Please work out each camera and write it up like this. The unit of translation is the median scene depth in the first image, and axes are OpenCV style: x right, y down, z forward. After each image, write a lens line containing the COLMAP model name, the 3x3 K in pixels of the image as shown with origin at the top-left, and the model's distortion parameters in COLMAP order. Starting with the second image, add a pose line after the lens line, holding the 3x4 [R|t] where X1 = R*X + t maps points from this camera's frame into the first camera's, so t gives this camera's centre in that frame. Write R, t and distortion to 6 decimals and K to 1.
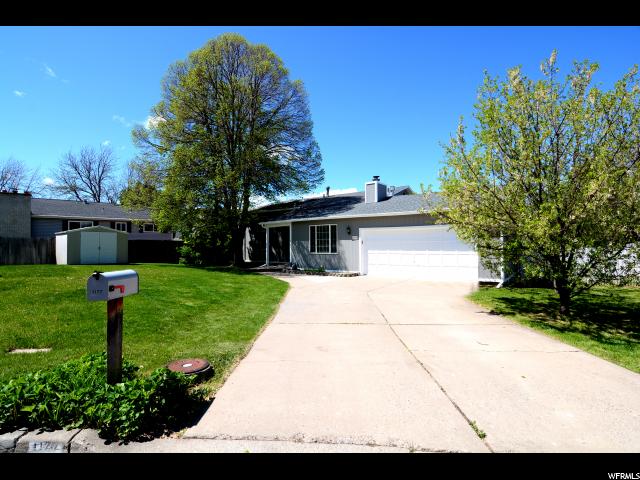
lens RADIAL K [[330.9, 0, 320.0], [0, 330.9, 240.0], [0, 0, 1]] dist [-0.001663, -0.015140]
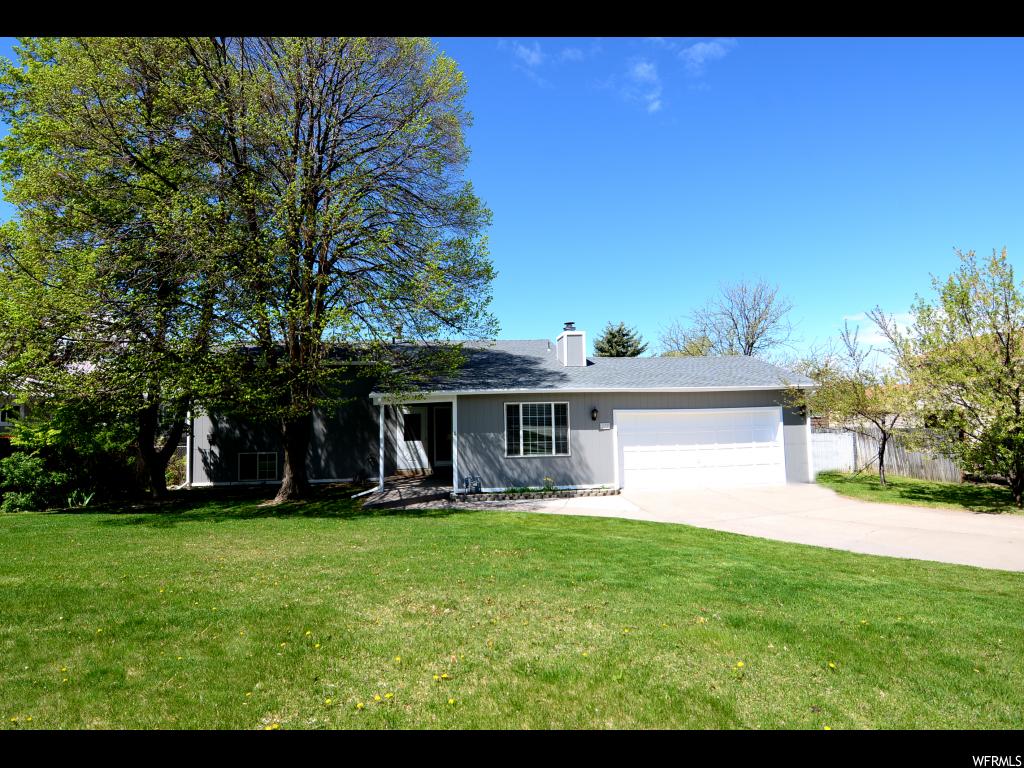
lens RADIAL K [[529.4, 0, 512.0], [0, 529.4, 384.0], [0, 0, 1]] dist [-0.001663, -0.015140]
pose [[0.670278, 0.046829, 0.740631, -0.643340], [0.000813, 0.997960, -0.063835, -0.020077], [-0.742110, 0.043390, 0.668872, 0.440776]]
